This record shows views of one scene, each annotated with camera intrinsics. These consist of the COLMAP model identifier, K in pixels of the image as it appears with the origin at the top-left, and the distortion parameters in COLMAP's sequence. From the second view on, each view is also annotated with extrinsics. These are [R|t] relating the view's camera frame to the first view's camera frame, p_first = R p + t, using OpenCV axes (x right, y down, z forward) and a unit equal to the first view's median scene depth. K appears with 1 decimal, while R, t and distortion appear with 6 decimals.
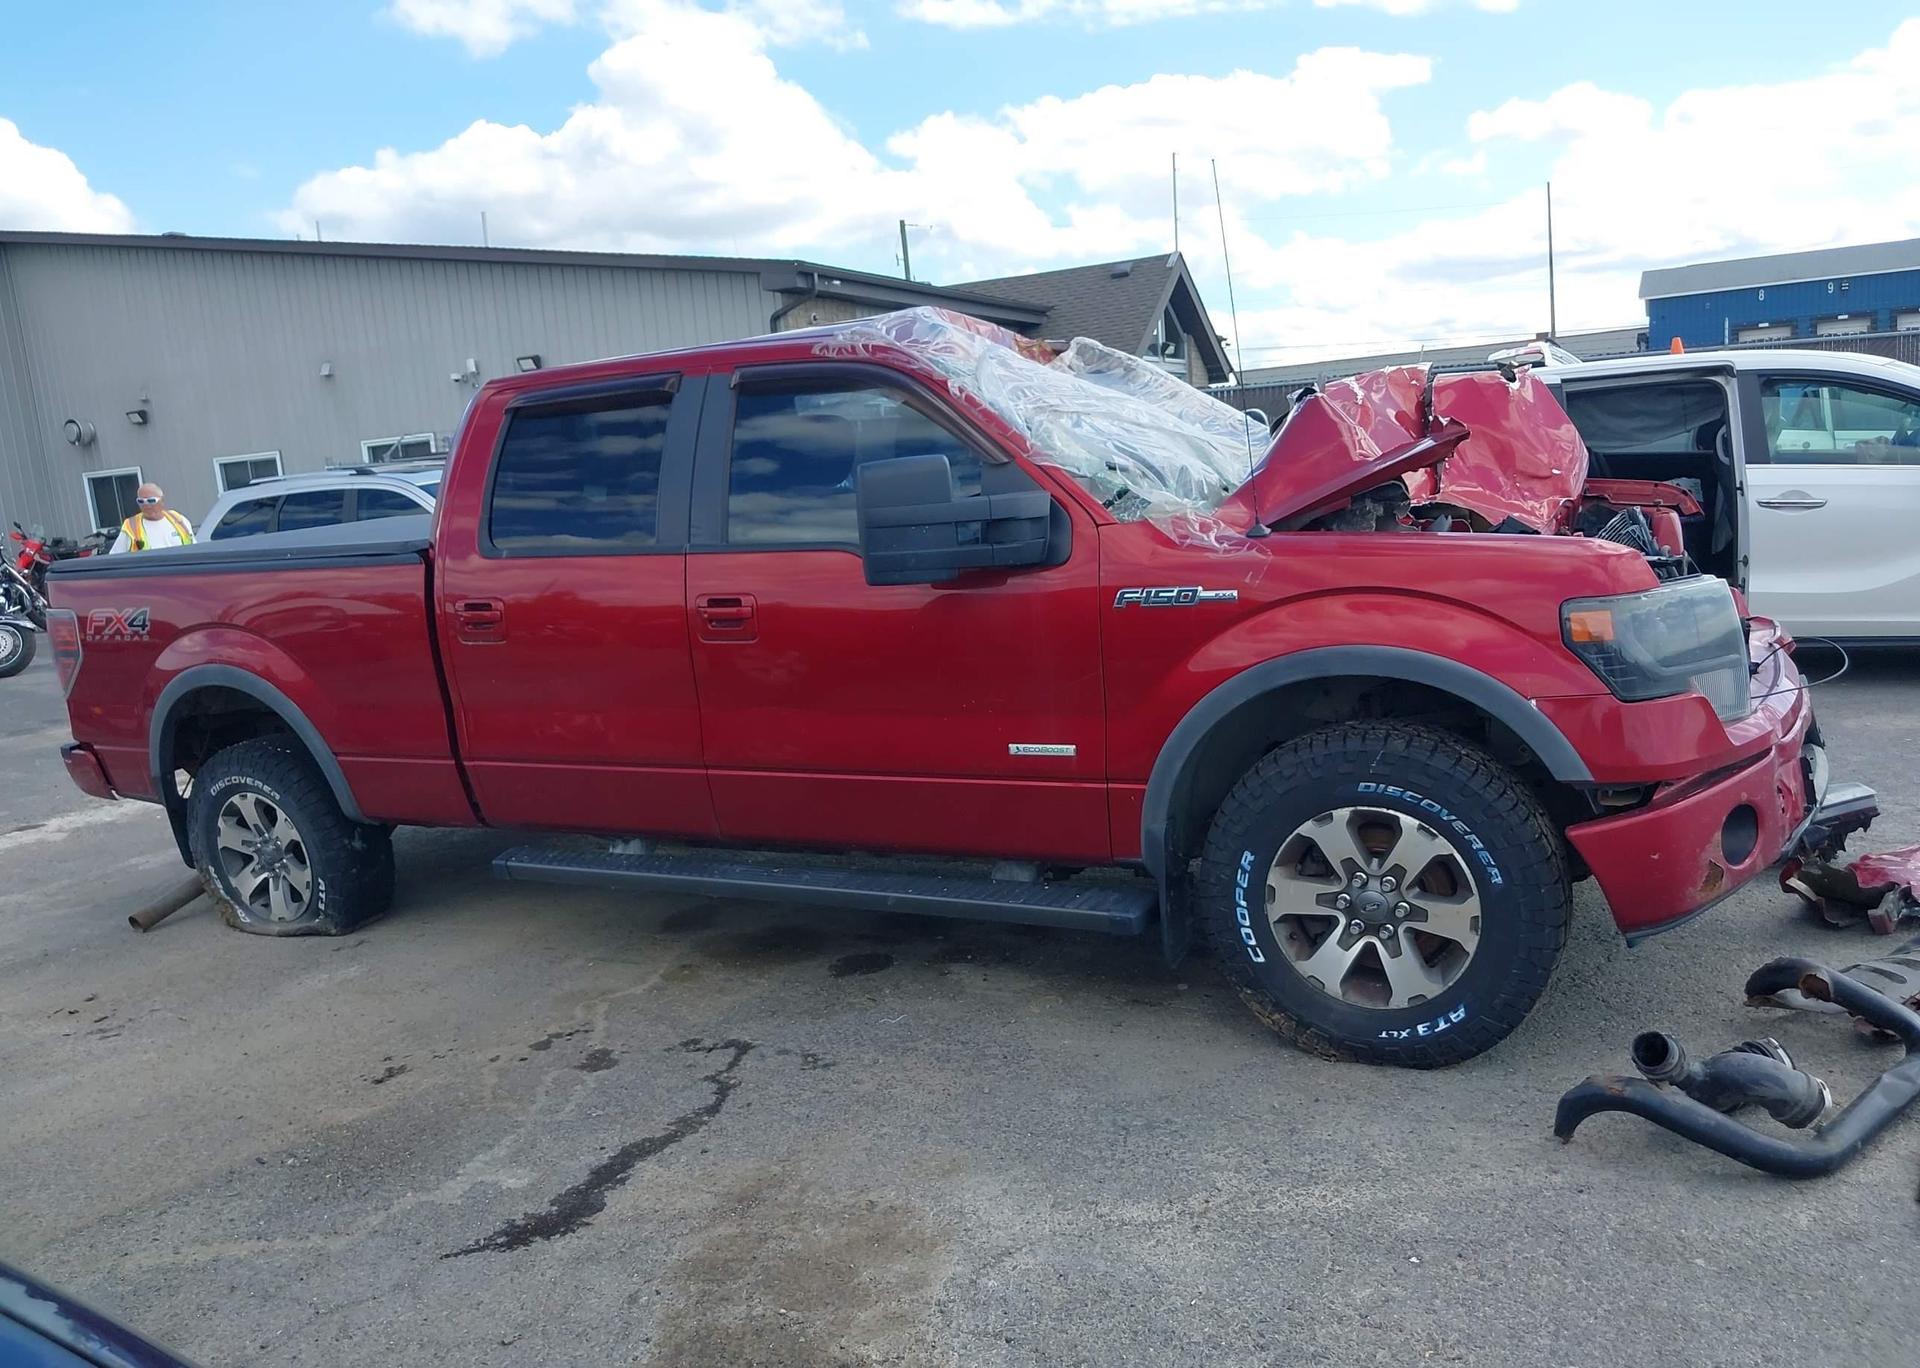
lens RADIAL K [[1524.3, 0, 960.0], [0, 1524.3, 684.0], [0, 0, 1]] dist [0.078839, -0.140680]
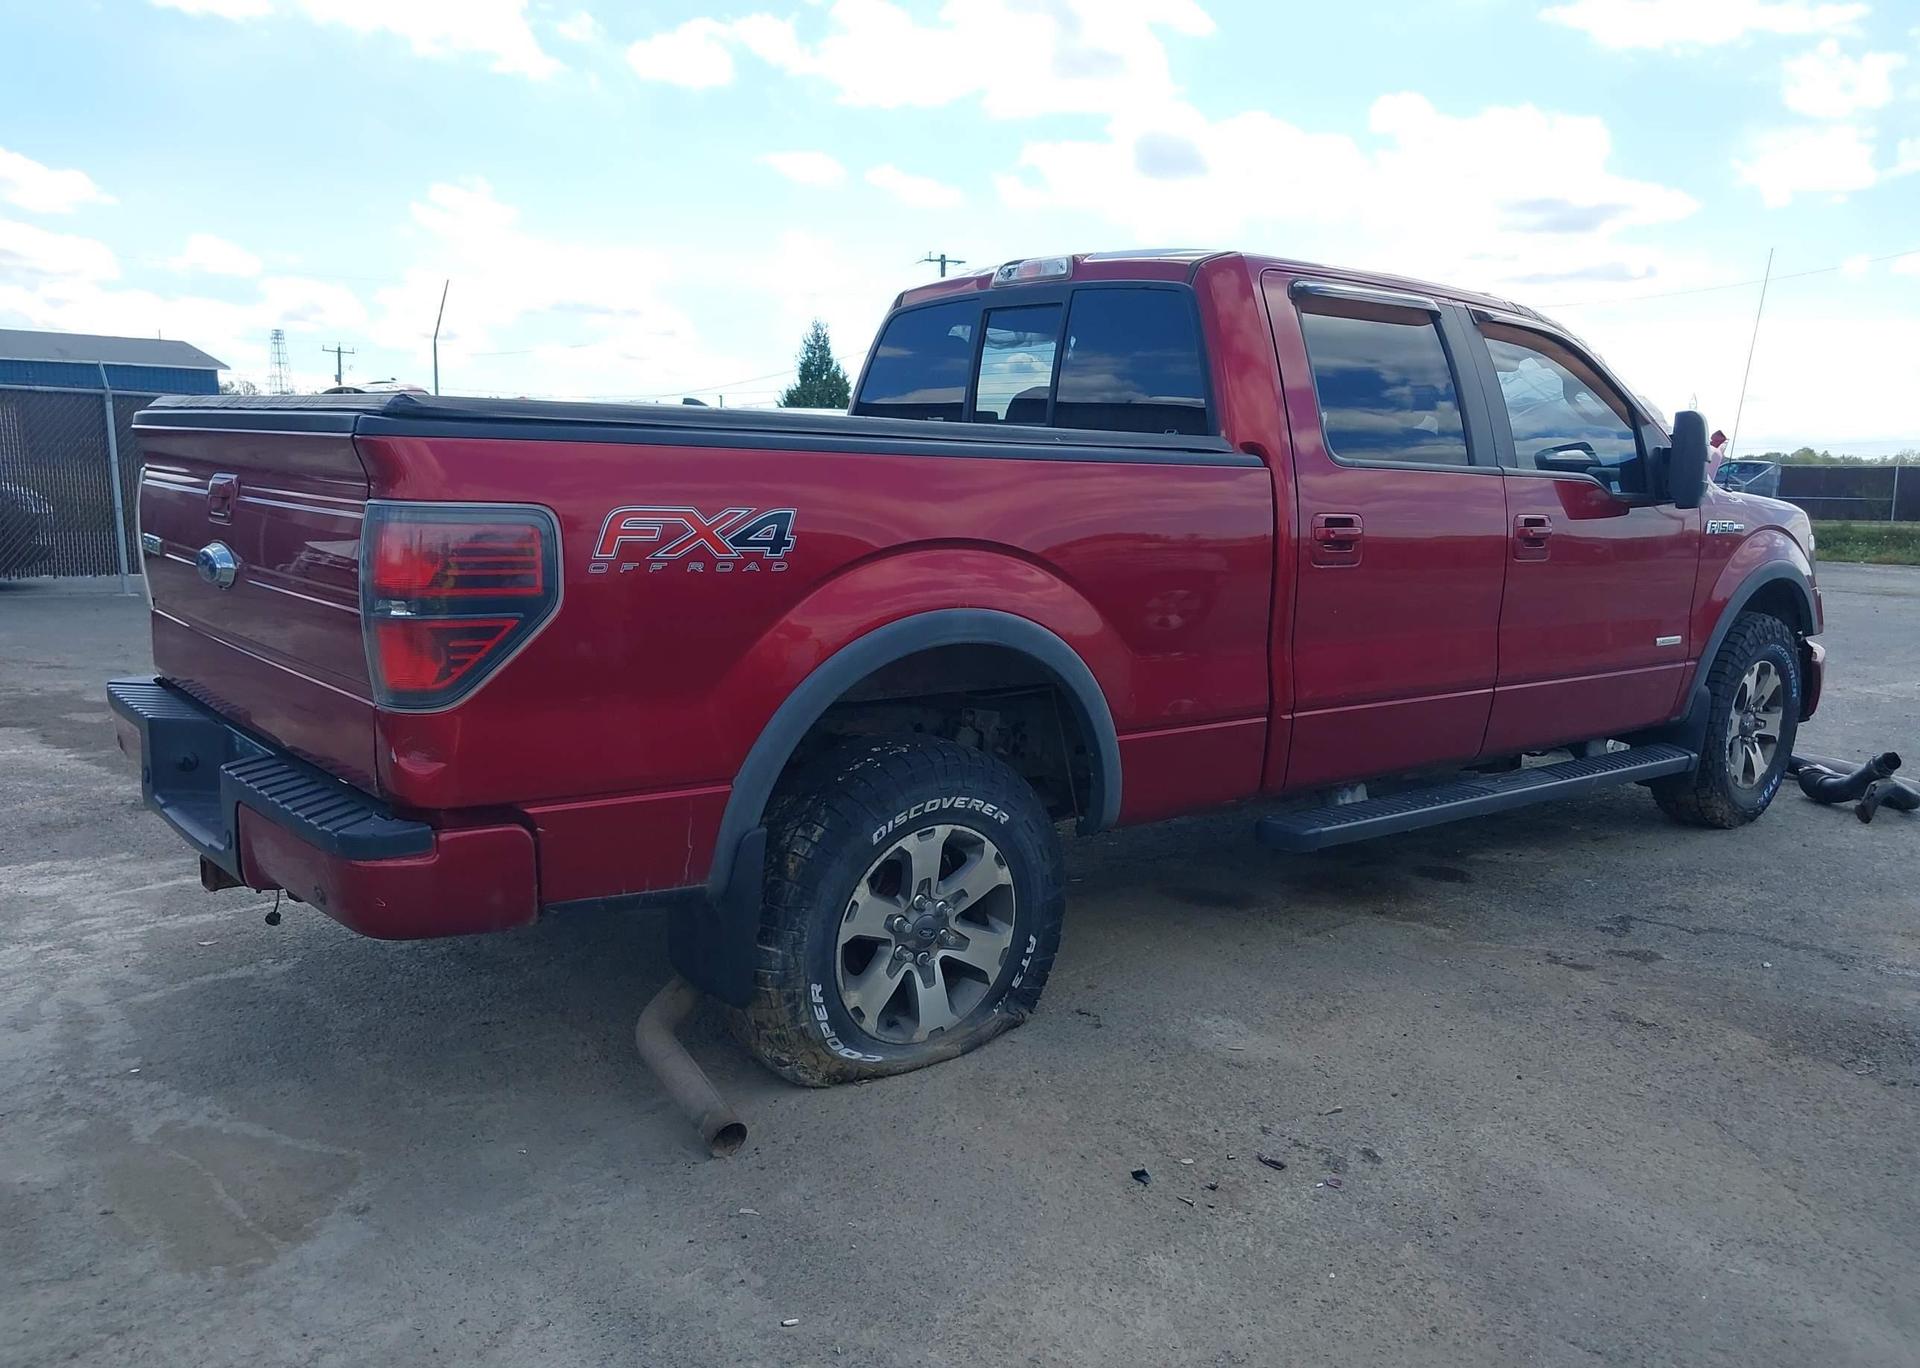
lens RADIAL K [[1523.1, 0, 982.6], [0, 1523.1, 708.8], [0, 0, 1]] dist [0.031194, -0.038091]
pose [[0.370190, -0.051839, 0.927509, -1.196023], [0.098901, 0.994966, 0.016135, 0.020731], [-0.923676, 0.085759, 0.373454, 0.903715]]
